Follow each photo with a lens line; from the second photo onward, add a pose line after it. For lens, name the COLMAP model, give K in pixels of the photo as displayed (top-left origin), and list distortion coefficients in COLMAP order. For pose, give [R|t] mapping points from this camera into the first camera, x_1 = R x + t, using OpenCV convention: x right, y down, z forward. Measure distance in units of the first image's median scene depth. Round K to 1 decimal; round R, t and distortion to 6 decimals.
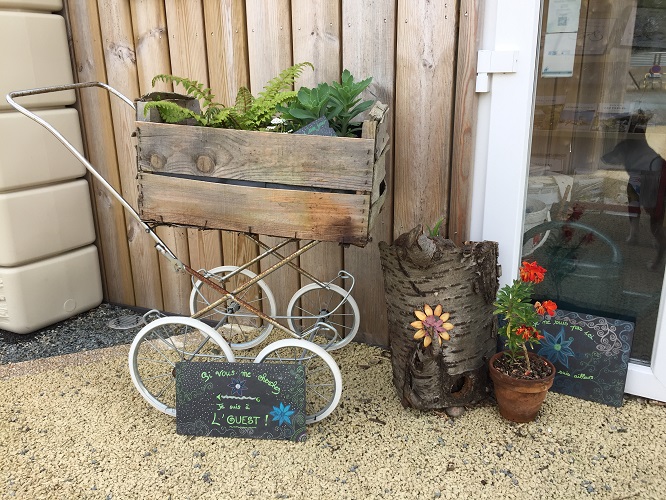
lens RADIAL K [[562.7, 0, 333.0], [0, 562.7, 250.0], [0, 0, 1]] dist [0.078184, -0.112551]
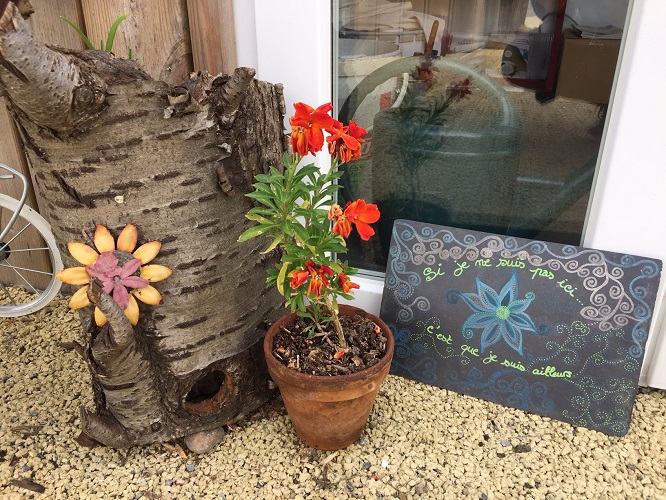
lens RADIAL K [[562.7, 0, 333.0], [0, 562.7, 250.0], [0, 0, 1]] dist [0.078184, -0.112551]
pose [[0.981633, -0.069663, 0.177606, 0.258445], [0.041470, 0.986604, 0.157776, 0.054519], [-0.186218, -0.147513, 0.971372, 0.551965]]
